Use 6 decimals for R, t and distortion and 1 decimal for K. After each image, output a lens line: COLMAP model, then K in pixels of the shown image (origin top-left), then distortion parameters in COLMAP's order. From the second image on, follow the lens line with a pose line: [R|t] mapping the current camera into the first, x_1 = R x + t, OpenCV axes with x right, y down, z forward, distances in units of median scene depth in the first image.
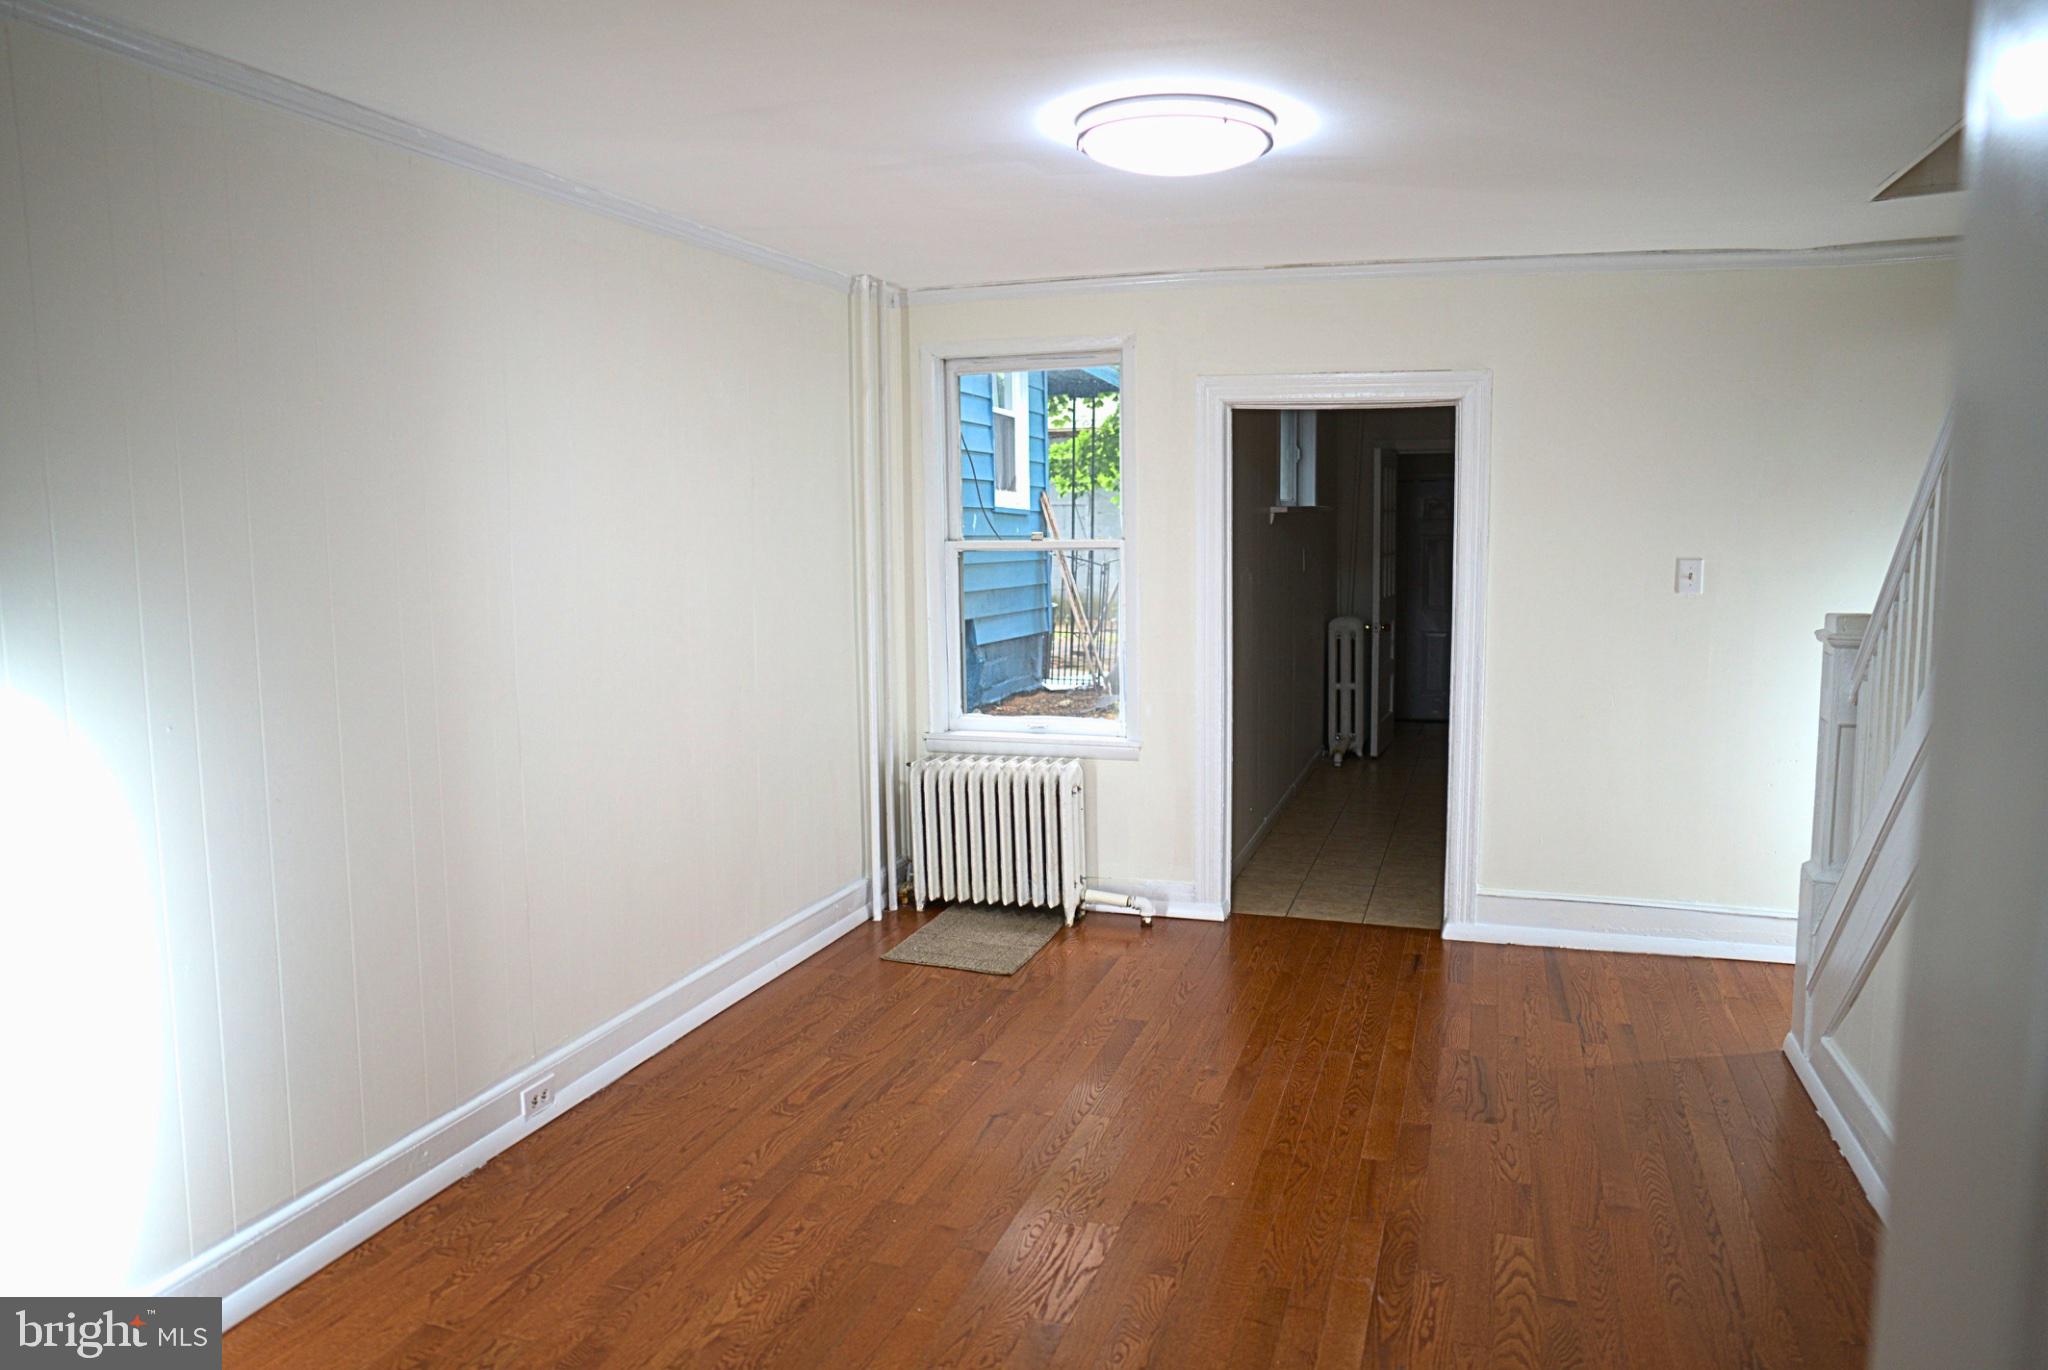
lens RADIAL K [[1446.9, 0, 1024.7], [0, 1446.9, 685.9], [0, 0, 1]] dist [-0.046178, 0.003298]
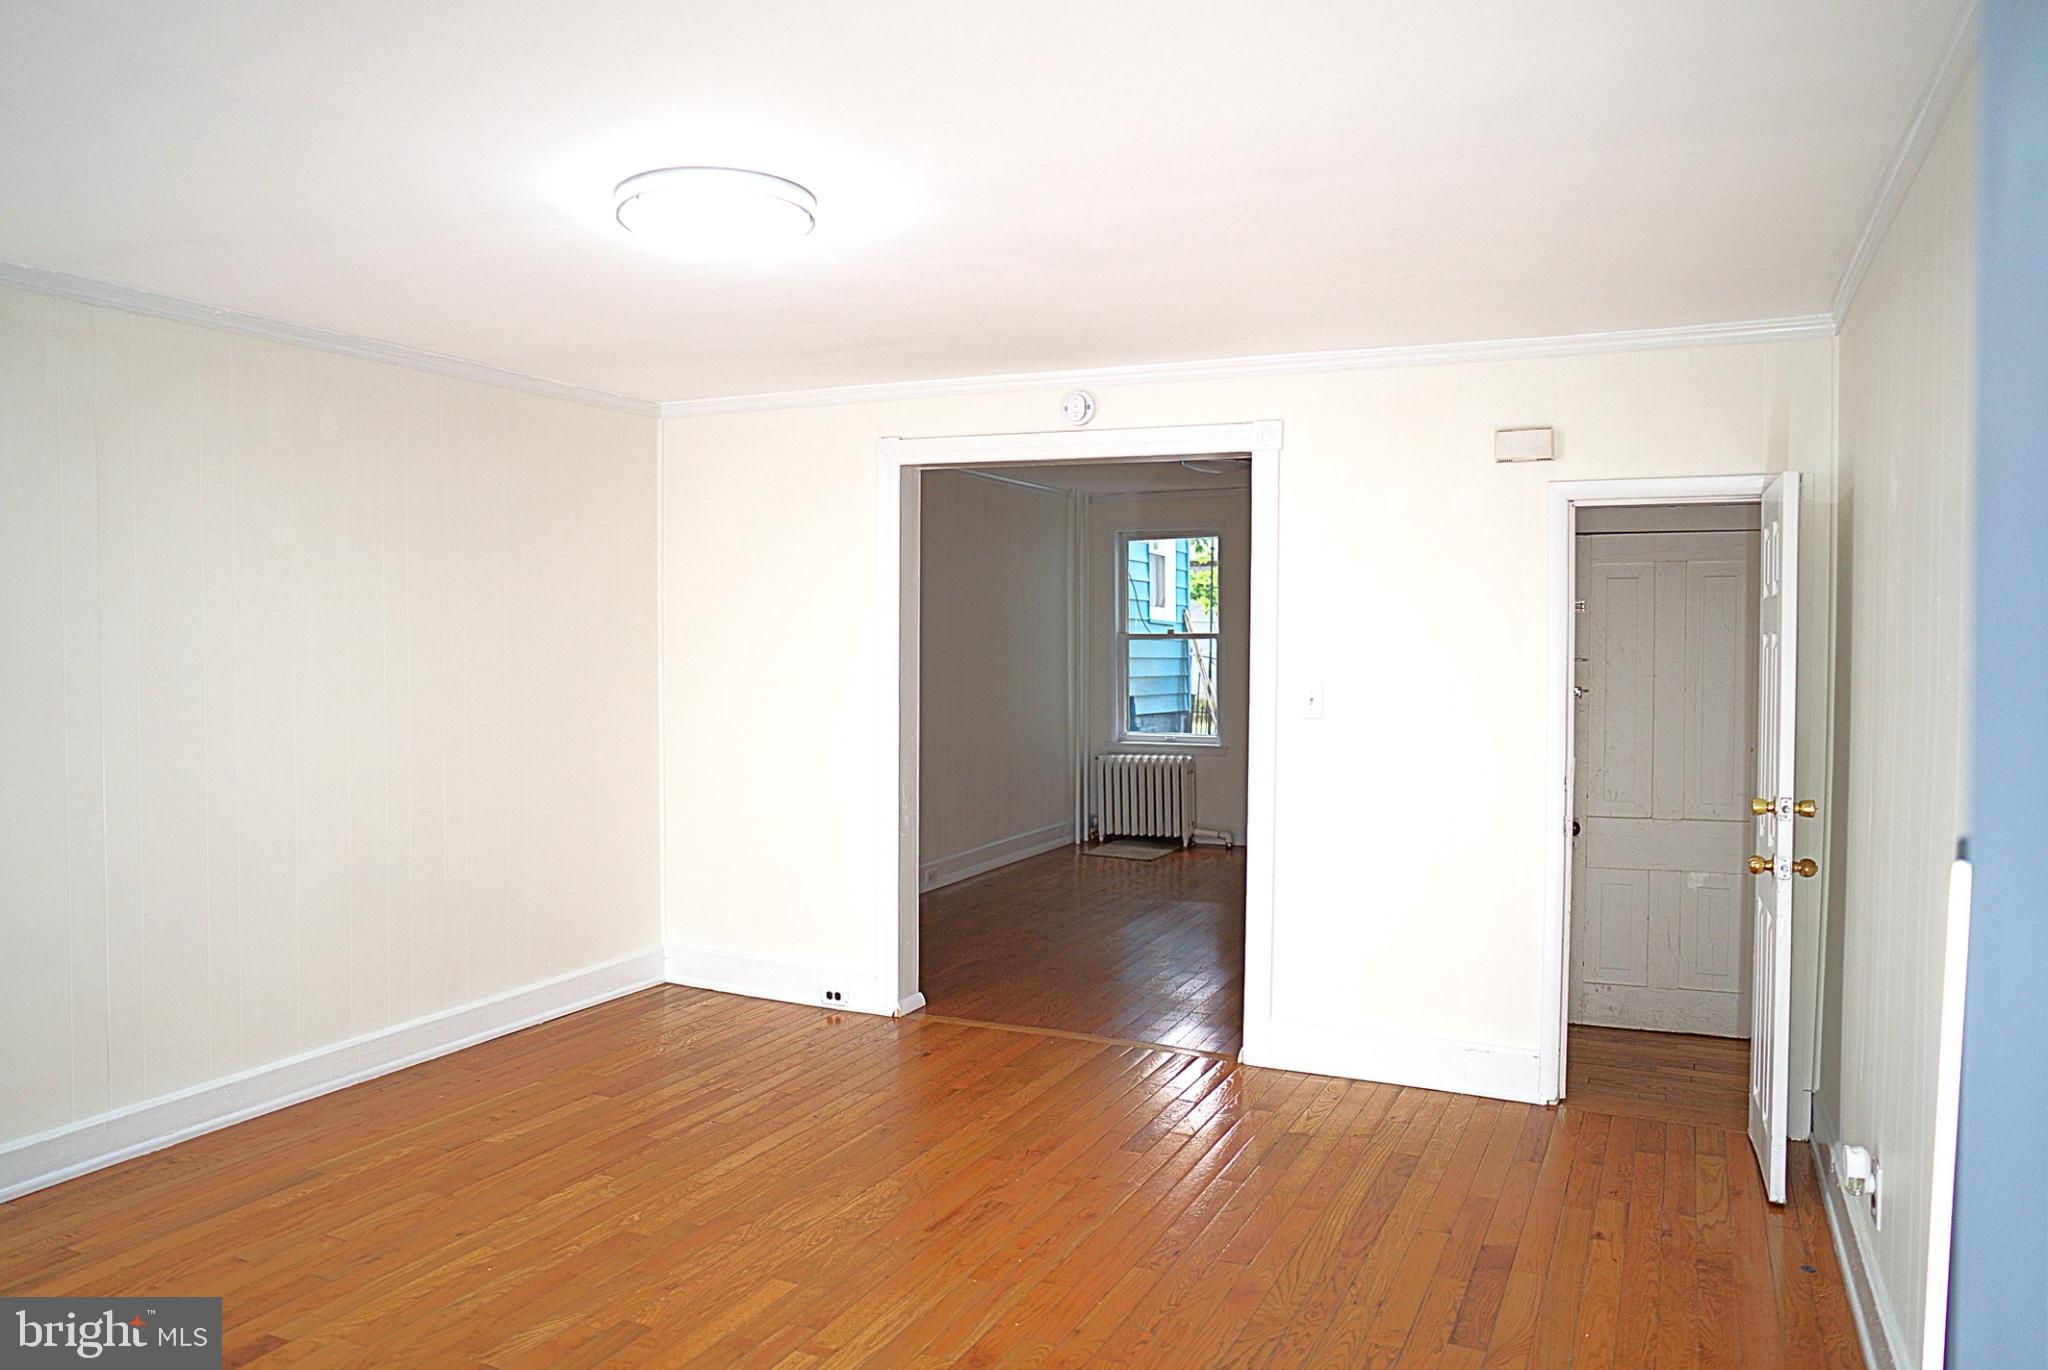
lens RADIAL K [[1446.9, 0, 1022.8], [0, 1446.9, 685.1], [0, 0, 1]] dist [-0.046178, 0.003298]
pose [[0.993711, 0.016529, -0.110752, 0.024765], [-0.025572, 0.996408, -0.080732, 0.109030], [0.109020, 0.083056, 0.990564, -0.767724]]
